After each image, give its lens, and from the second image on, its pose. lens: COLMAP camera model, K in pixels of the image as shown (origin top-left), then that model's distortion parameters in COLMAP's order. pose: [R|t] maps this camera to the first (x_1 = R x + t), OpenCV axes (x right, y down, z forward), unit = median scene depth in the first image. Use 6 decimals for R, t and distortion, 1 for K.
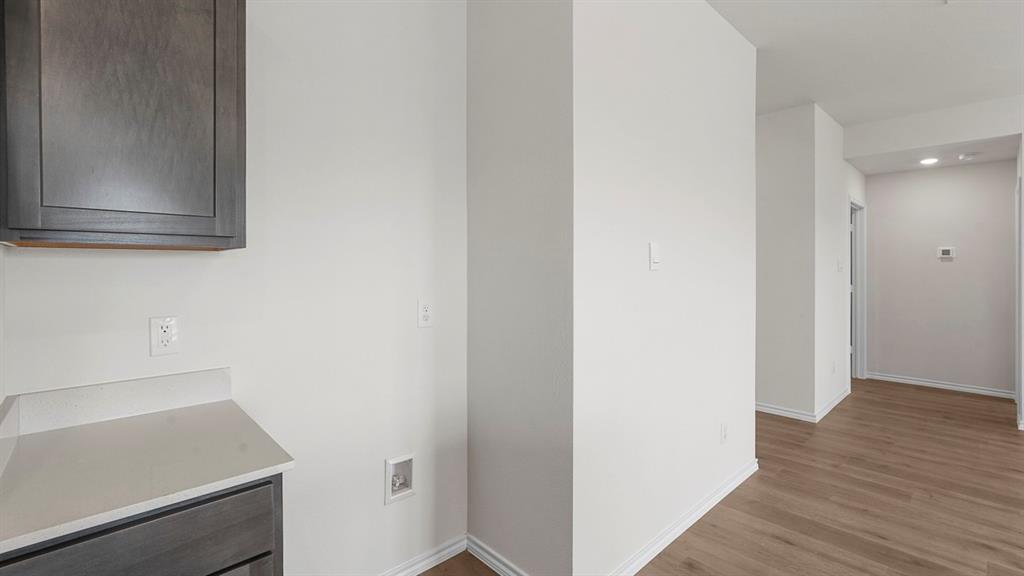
lens RADIAL K [[453.5, 0, 515.1], [0, 453.5, 277.2], [0, 0, 1]] dist [-0.008171, 0.005069]
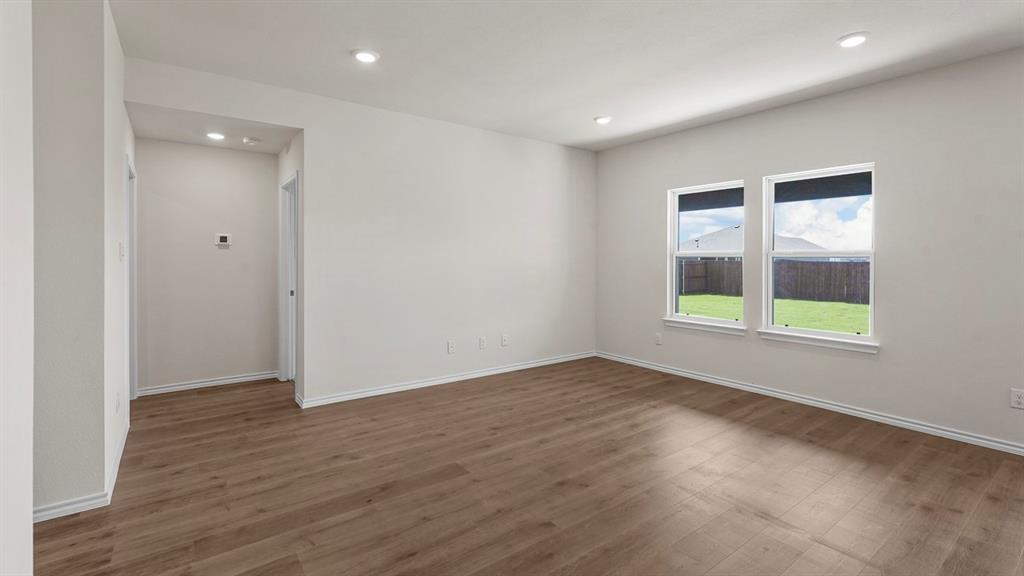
lens RADIAL K [[453.5, 0, 502.7], [0, 453.5, 254.2], [0, 0, 1]] dist [-0.008171, 0.005069]
pose [[0.131356, 0.008356, 0.991300, 0.119827], [0.019900, 0.999741, -0.011064, -0.002408], [-0.991136, 0.021180, 0.131155, 0.372363]]
